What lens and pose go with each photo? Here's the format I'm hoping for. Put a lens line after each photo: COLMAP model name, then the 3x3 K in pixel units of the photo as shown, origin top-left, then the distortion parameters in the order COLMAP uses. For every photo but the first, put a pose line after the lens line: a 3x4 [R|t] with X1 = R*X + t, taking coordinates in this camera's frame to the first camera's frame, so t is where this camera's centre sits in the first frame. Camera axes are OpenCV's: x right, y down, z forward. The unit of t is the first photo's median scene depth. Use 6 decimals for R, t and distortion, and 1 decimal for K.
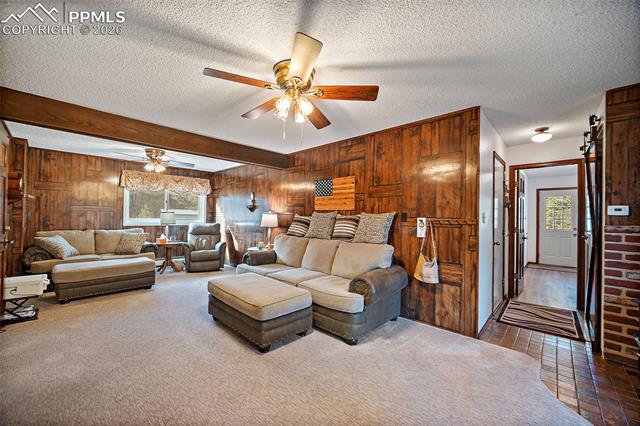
lens RADIAL K [[252.5, 0, 317.6], [0, 252.5, 216.6], [0, 0, 1]] dist [0.000608, -0.000064]
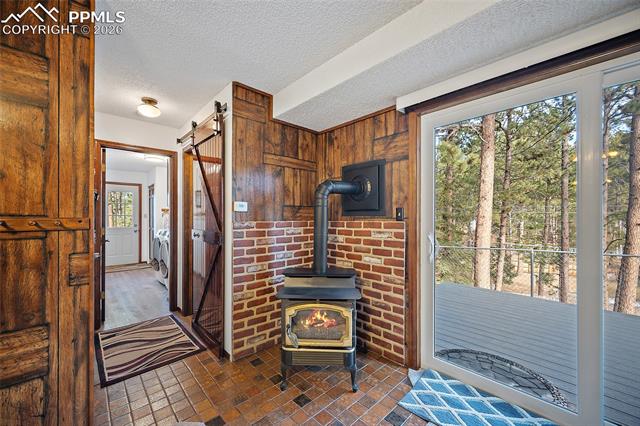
lens RADIAL K [[252.5, 0, 317.6], [0, 252.5, 216.6], [0, 0, 1]] dist [0.000608, -0.000064]
pose [[0.076552, -0.011538, 0.996999, 0.151620], [-0.000810, 0.999932, 0.011634, 0.002370], [-0.997065, -0.001698, 0.076538, 0.433432]]
